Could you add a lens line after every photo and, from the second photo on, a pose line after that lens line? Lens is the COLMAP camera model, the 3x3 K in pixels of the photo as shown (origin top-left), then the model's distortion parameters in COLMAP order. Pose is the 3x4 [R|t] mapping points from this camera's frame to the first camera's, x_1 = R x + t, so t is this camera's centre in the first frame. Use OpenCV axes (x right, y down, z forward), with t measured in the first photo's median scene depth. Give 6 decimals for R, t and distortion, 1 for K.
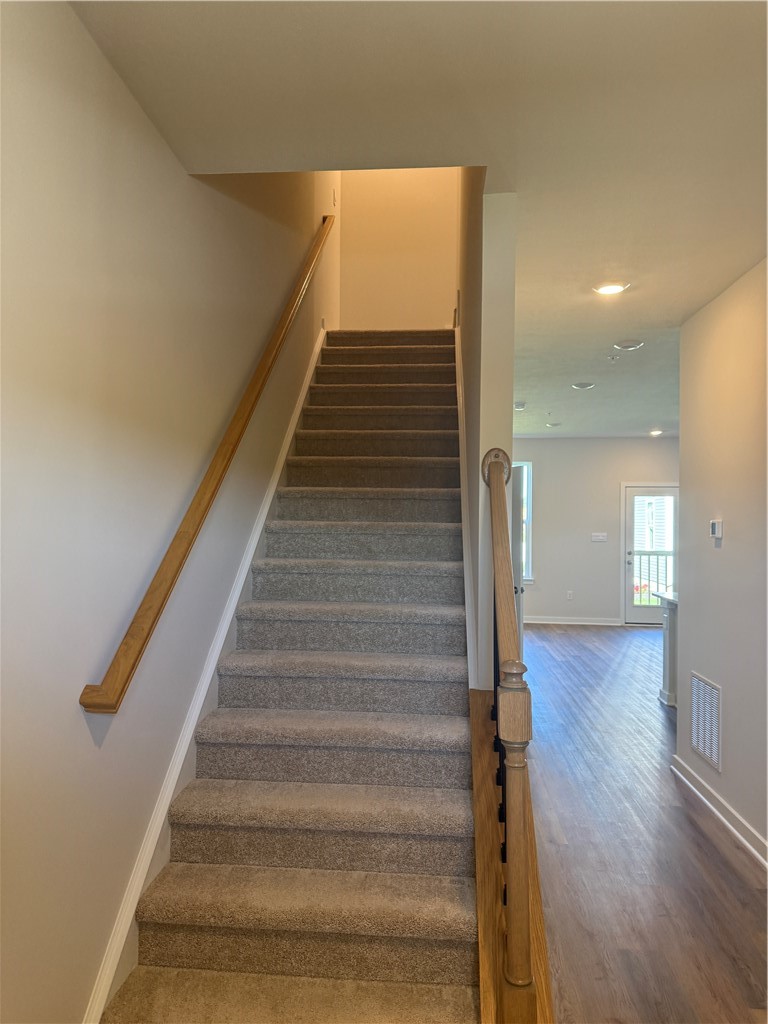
lens RADIAL K [[713.5, 0, 383.5], [0, 713.5, 508.0], [0, 0, 1]] dist [0.078628, -0.138378]
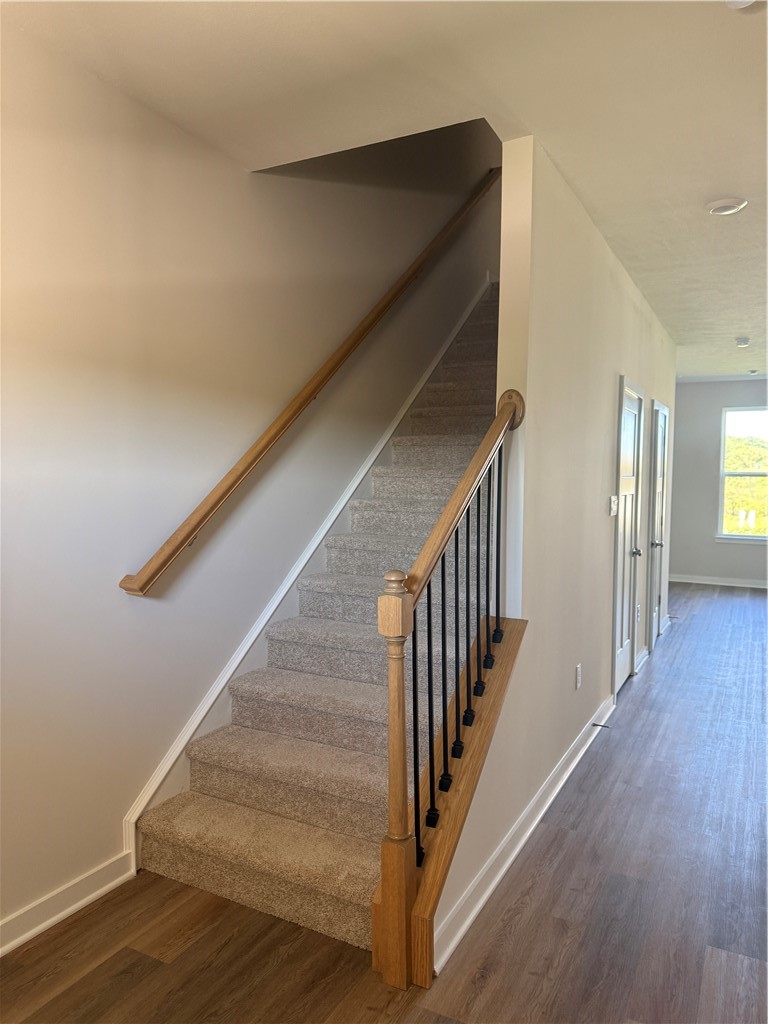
lens RADIAL K [[713.5, 0, 383.5], [0, 713.5, 508.0], [0, 0, 1]] dist [0.078628, -0.138378]
pose [[0.912796, 0.014259, -0.408168, 0.433458], [0.008232, 0.998545, 0.053292, 0.033109], [0.408334, -0.052004, 0.911350, -0.043780]]
